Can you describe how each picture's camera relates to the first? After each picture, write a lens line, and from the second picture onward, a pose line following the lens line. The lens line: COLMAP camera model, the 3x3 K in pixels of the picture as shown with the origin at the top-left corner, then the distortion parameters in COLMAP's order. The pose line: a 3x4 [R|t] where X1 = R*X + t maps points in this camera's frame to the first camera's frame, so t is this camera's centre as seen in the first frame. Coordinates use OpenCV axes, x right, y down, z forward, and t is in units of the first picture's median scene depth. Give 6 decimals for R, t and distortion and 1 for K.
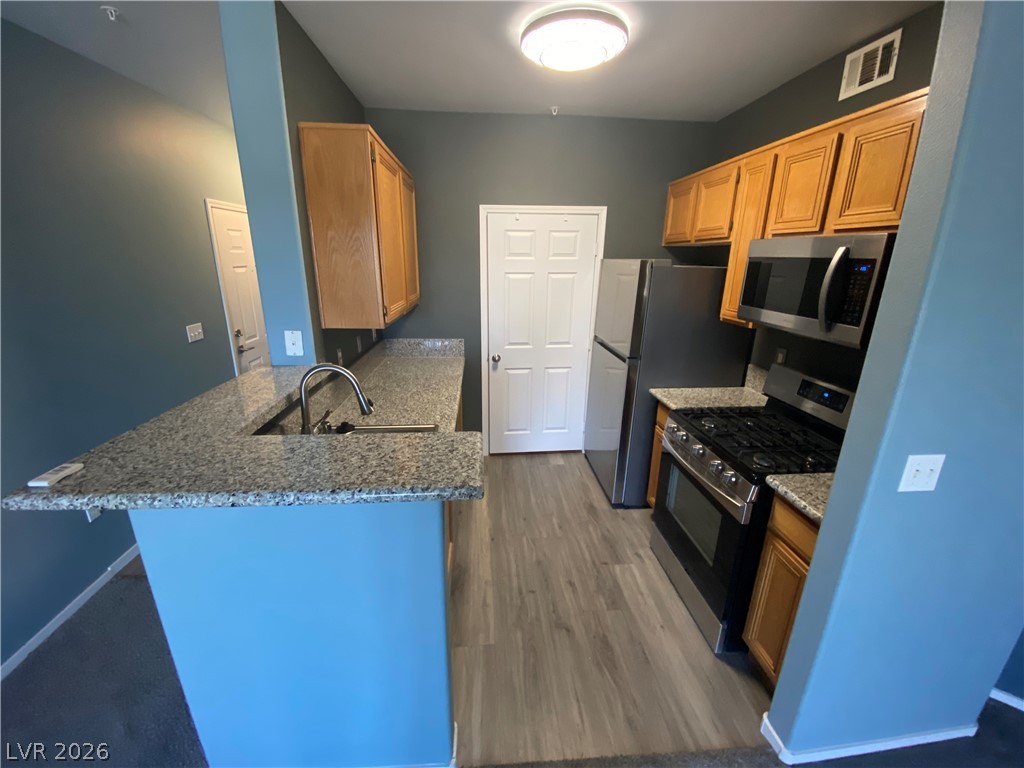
lens RADIAL K [[410.5, 0, 512.0], [0, 410.5, 384.0], [0, 0, 1]] dist [0.029456, -0.022538]
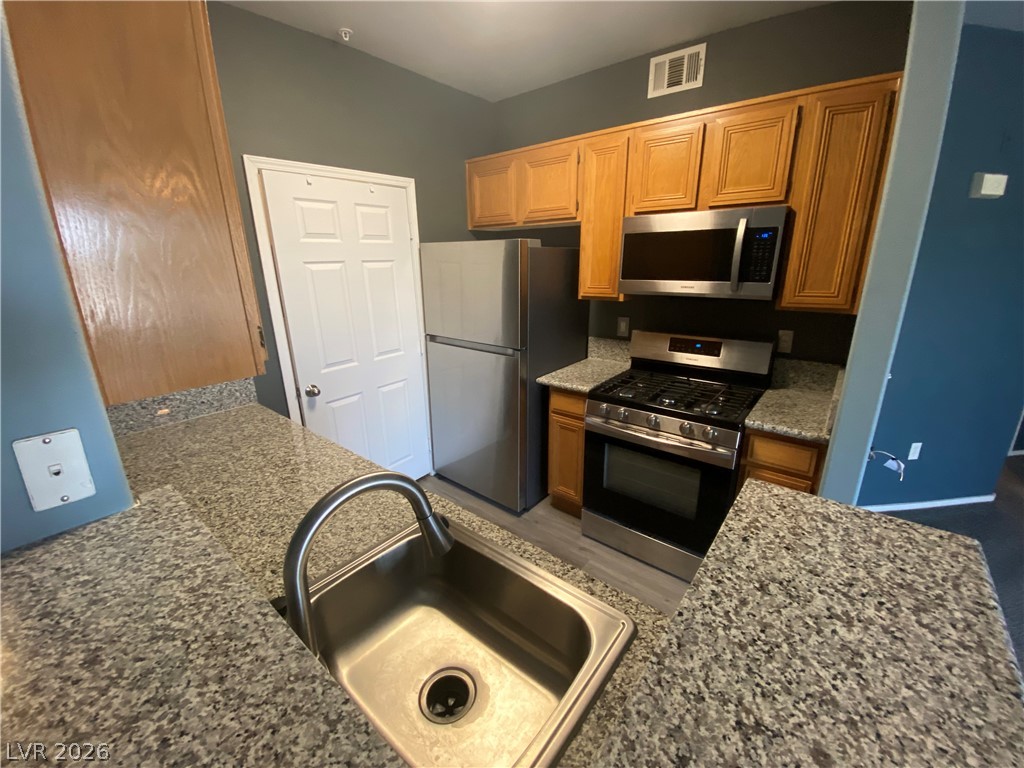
lens RADIAL K [[410.5, 0, 512.0], [0, 410.5, 384.0], [0, 0, 1]] dist [0.029456, -0.022538]
pose [[0.690858, -0.235755, 0.683473, -0.411945], [0.233971, 0.967374, 0.097184, -0.095141], [-0.684085, 0.092772, 0.723478, 0.430412]]
